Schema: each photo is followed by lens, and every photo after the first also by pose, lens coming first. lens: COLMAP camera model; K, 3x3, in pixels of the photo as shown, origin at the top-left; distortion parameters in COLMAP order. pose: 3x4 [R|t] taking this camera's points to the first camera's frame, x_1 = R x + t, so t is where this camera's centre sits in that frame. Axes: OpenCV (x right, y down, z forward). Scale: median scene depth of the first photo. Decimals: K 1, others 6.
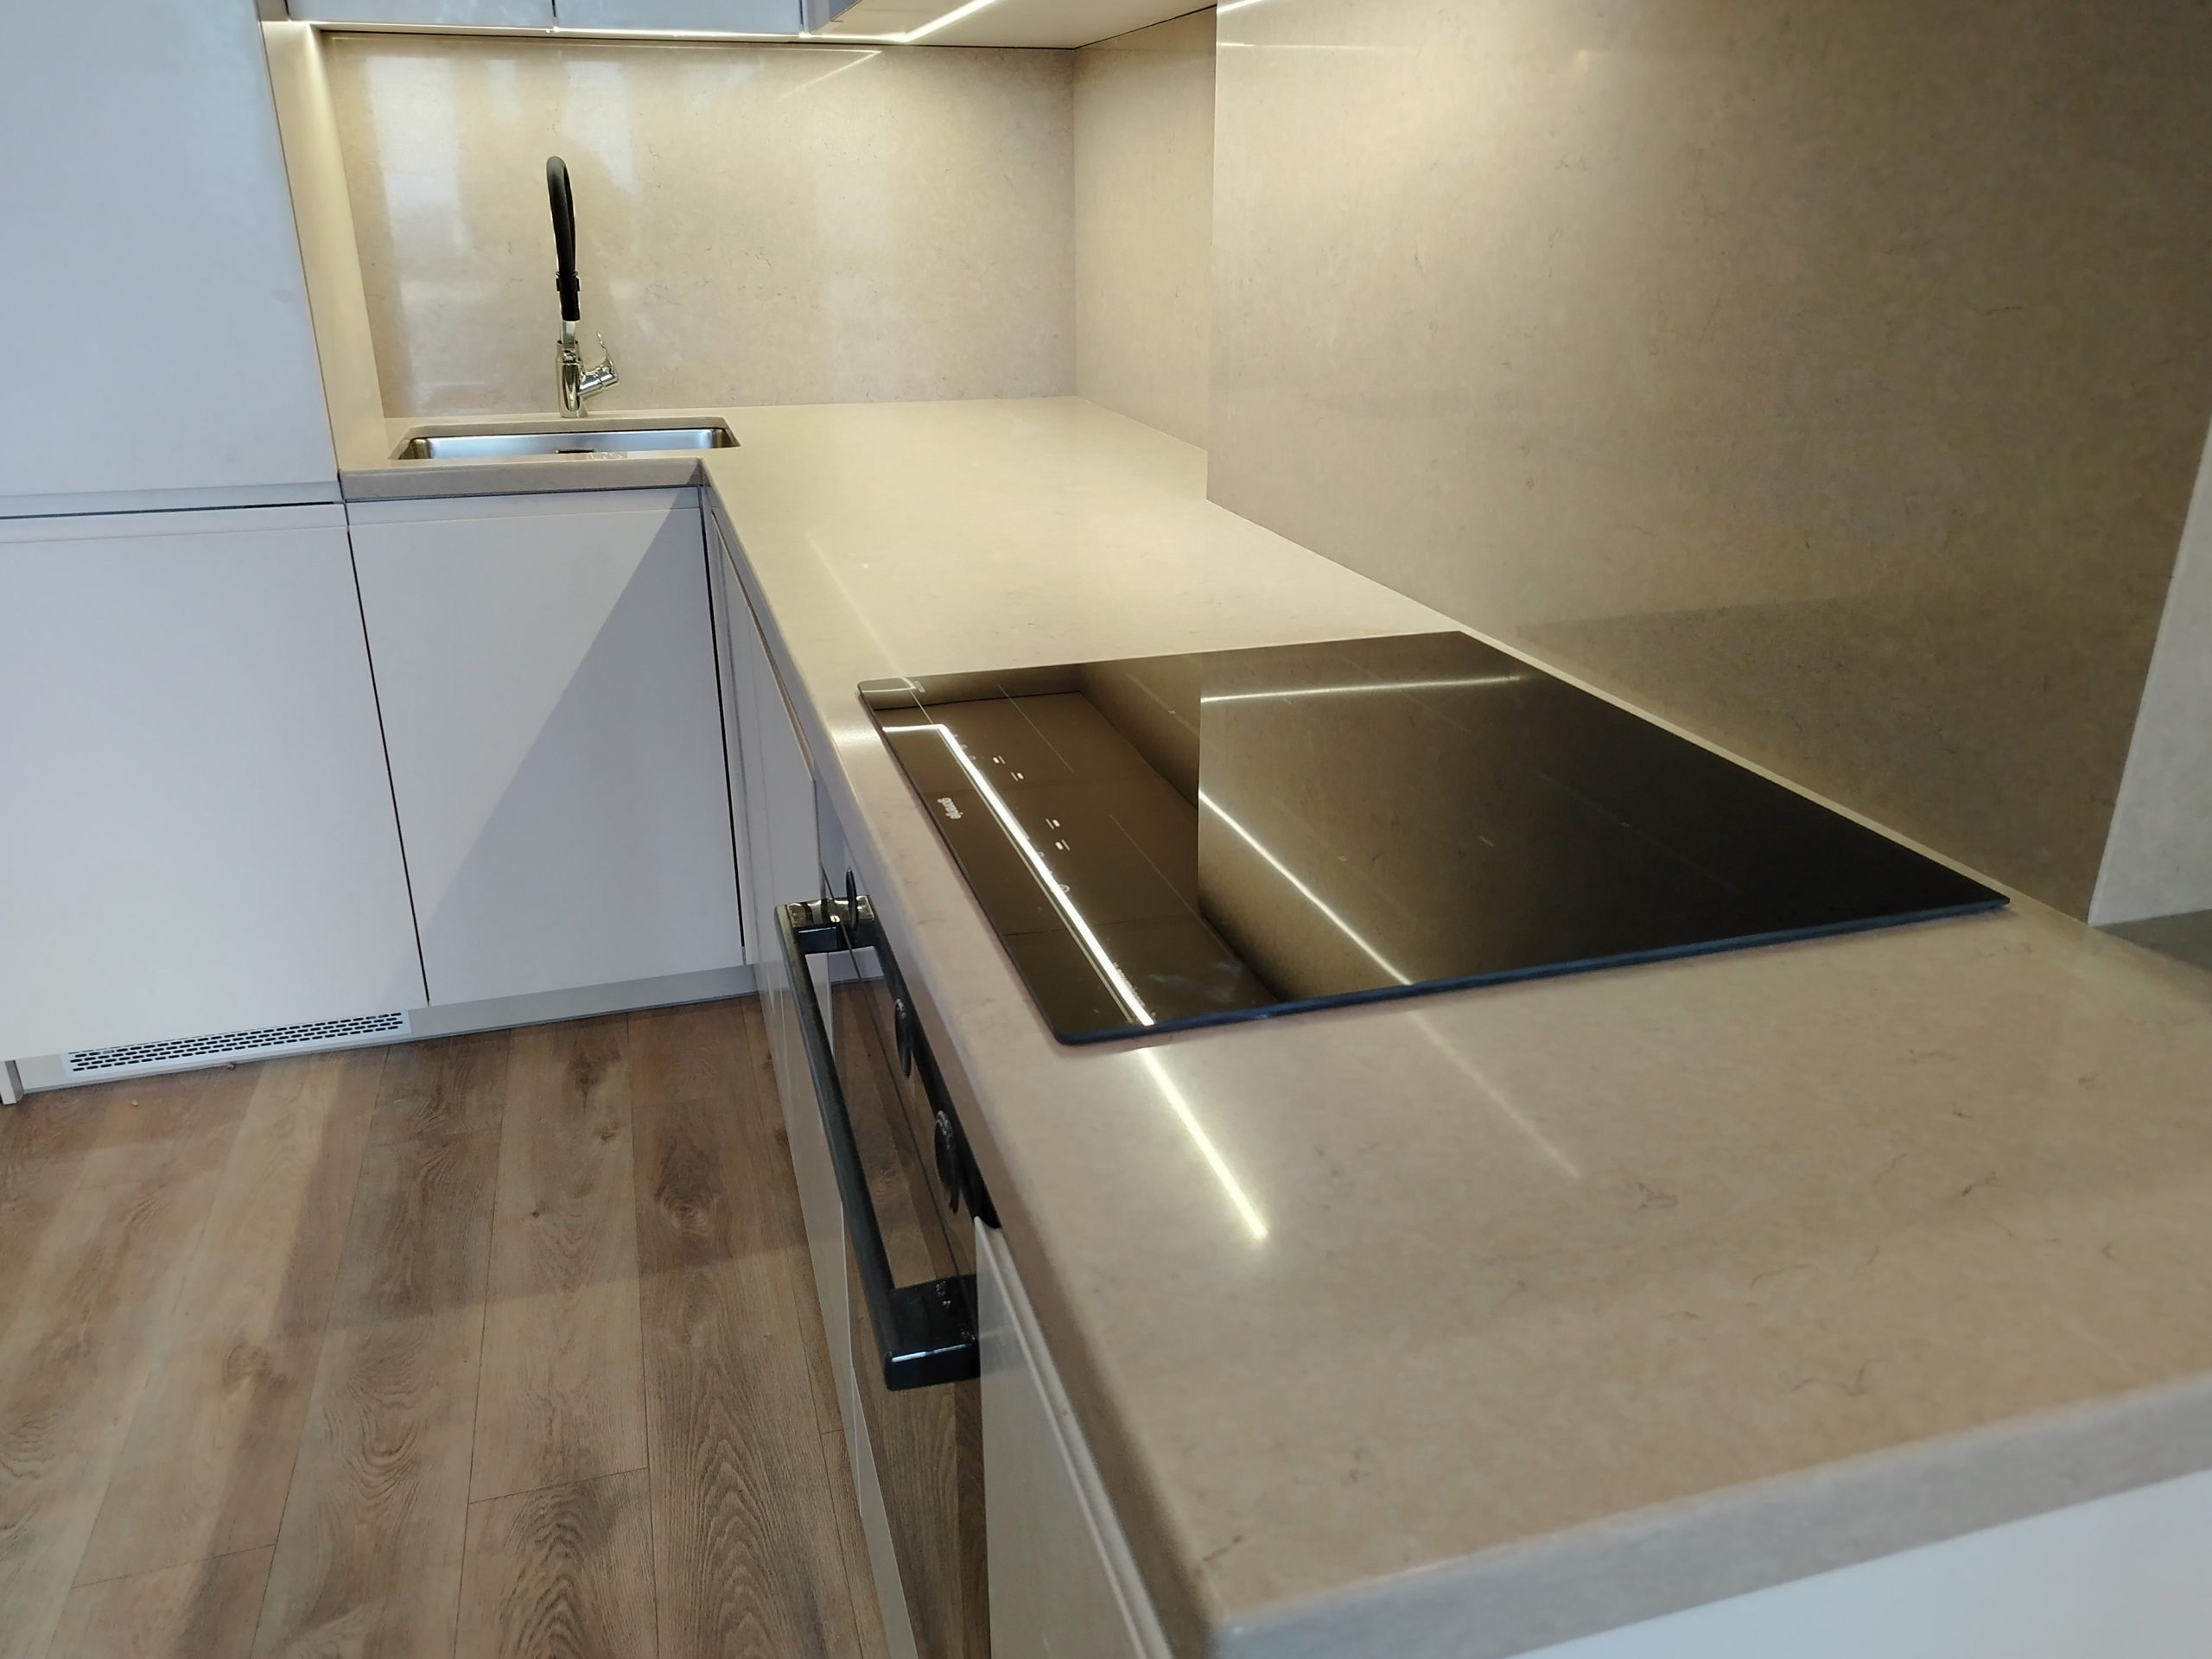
lens RADIAL K [[1565.0, 0, 1087.2], [0, 1565.0, 837.1], [0, 0, 1]] dist [0.034745, -0.022779]
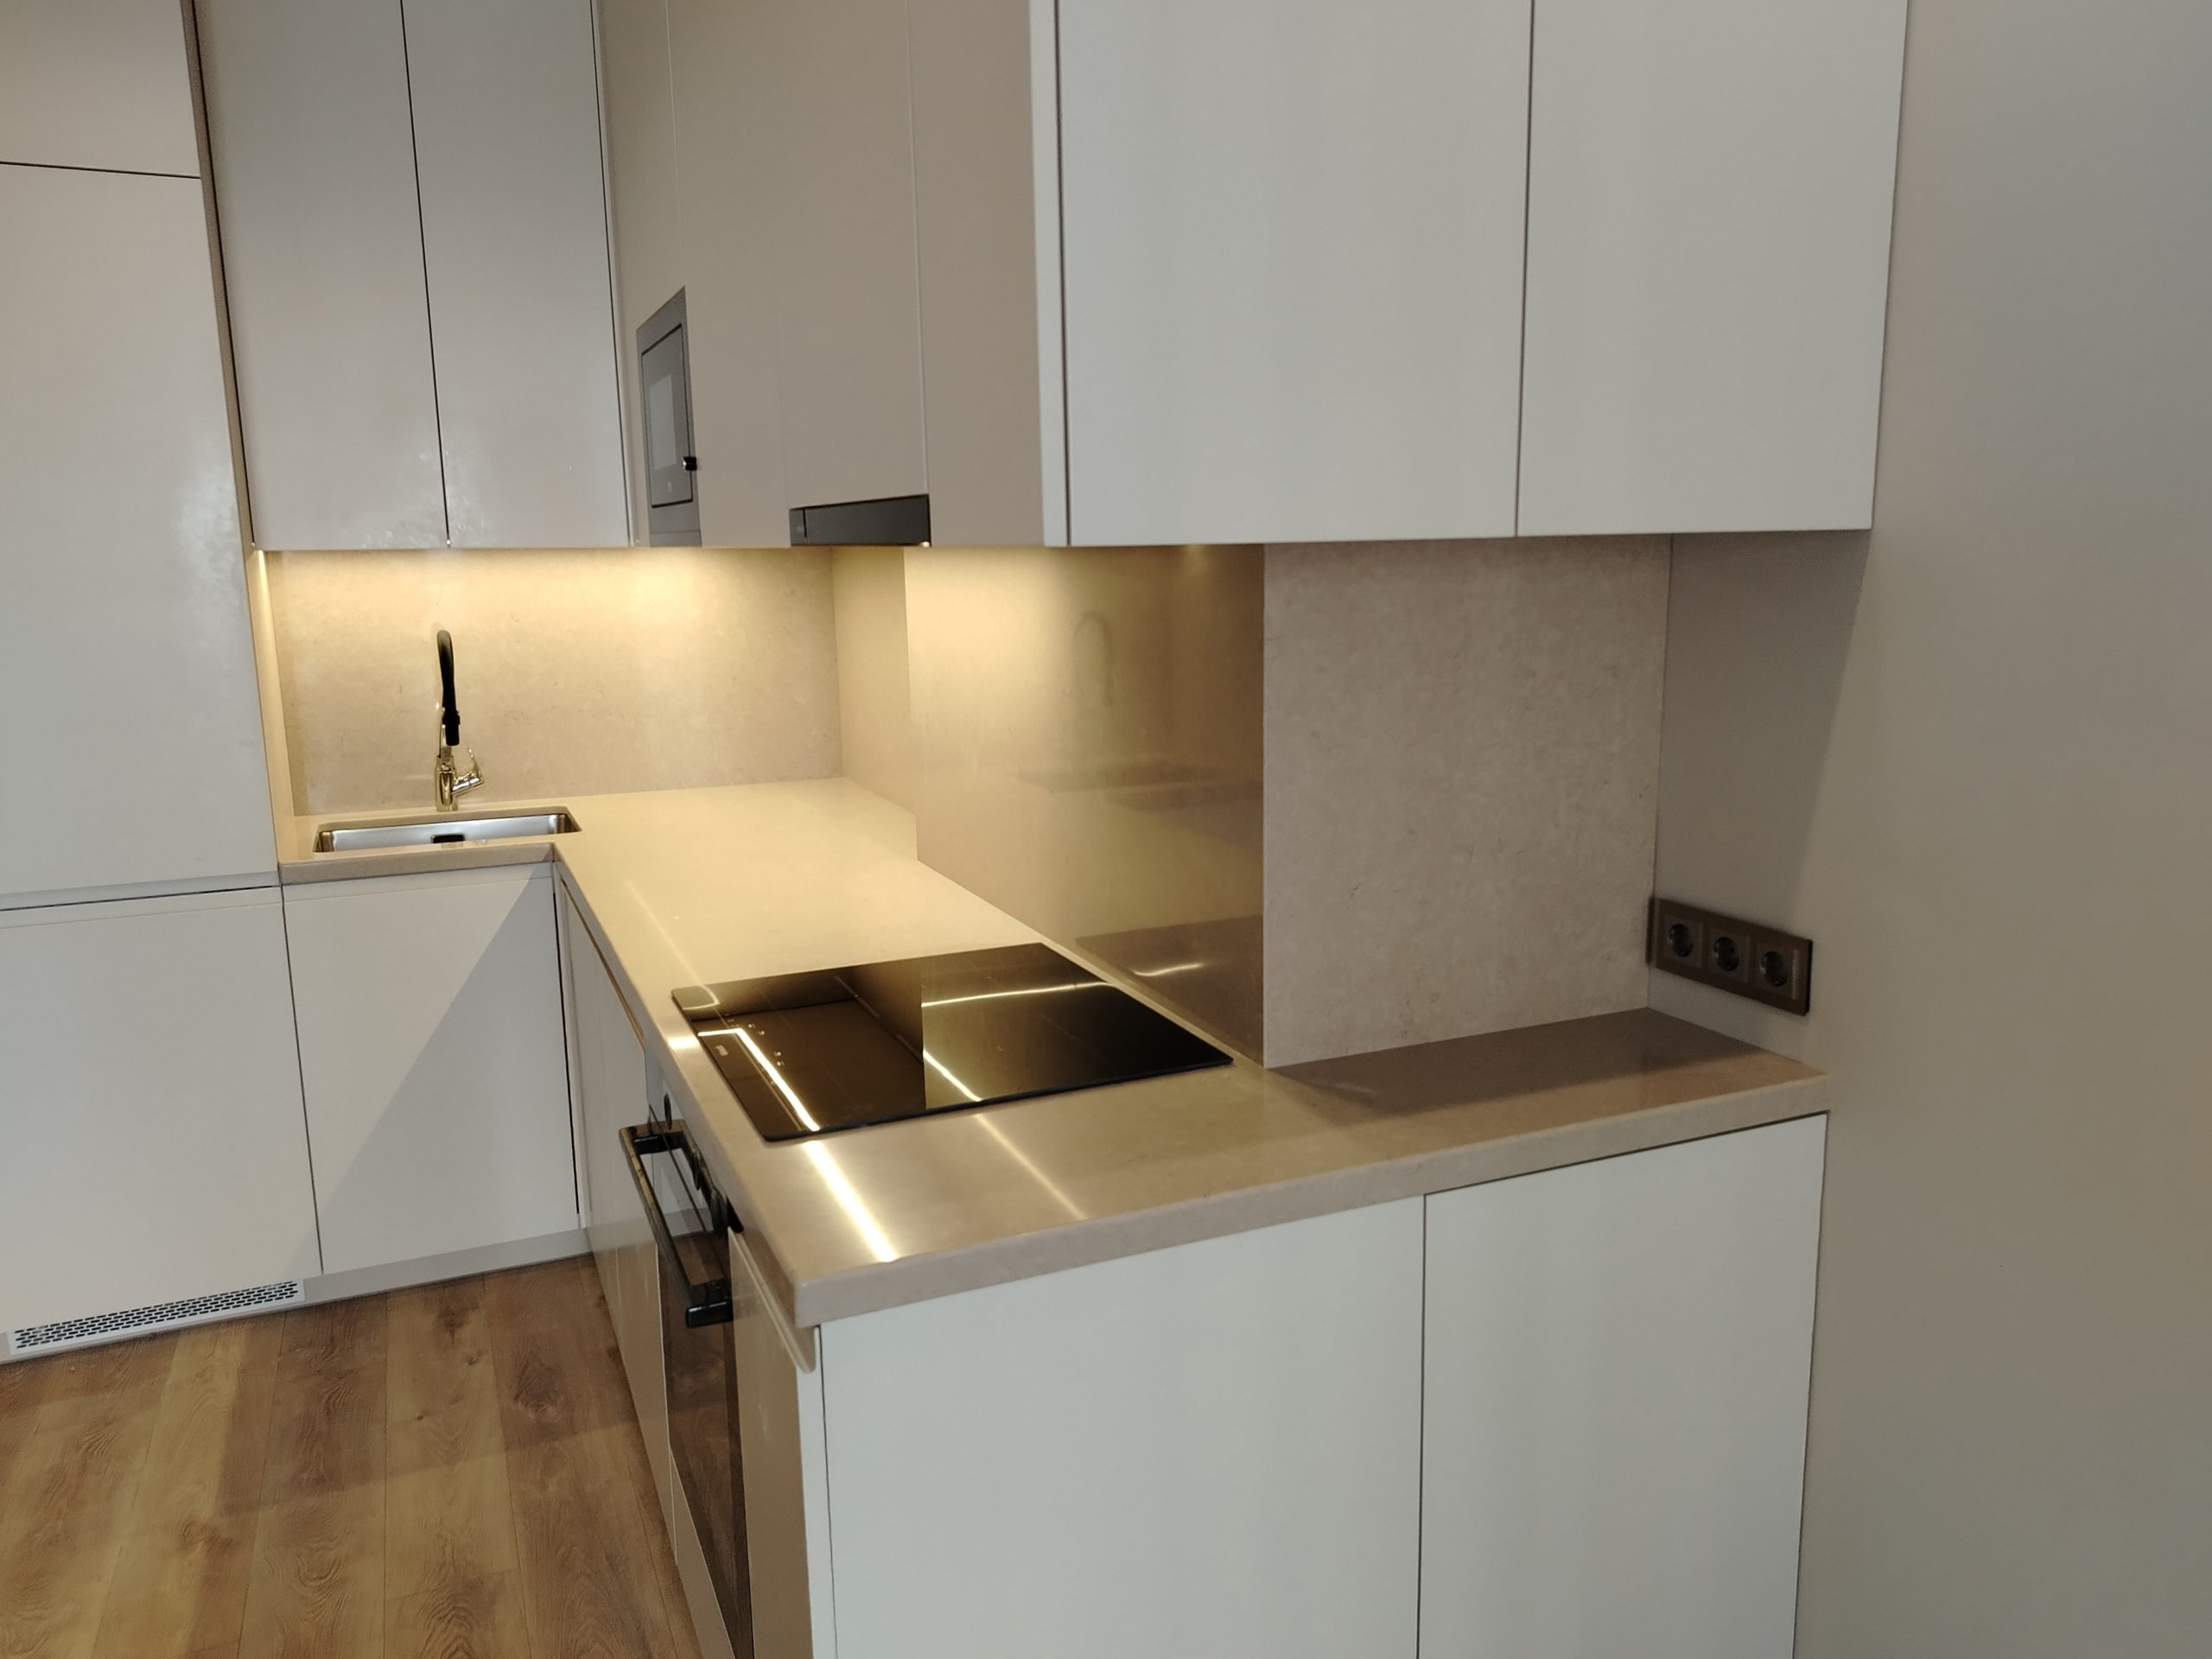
lens RADIAL K [[1565.0, 0, 1129.6], [0, 1565.0, 843.7], [0, 0, 1]] dist [0.034745, -0.022779]
pose [[0.989610, -0.036793, 0.138990, 0.069765], [0.063312, 0.979447, -0.191506, 0.063166], [-0.129088, 0.198316, 0.971600, -0.455847]]
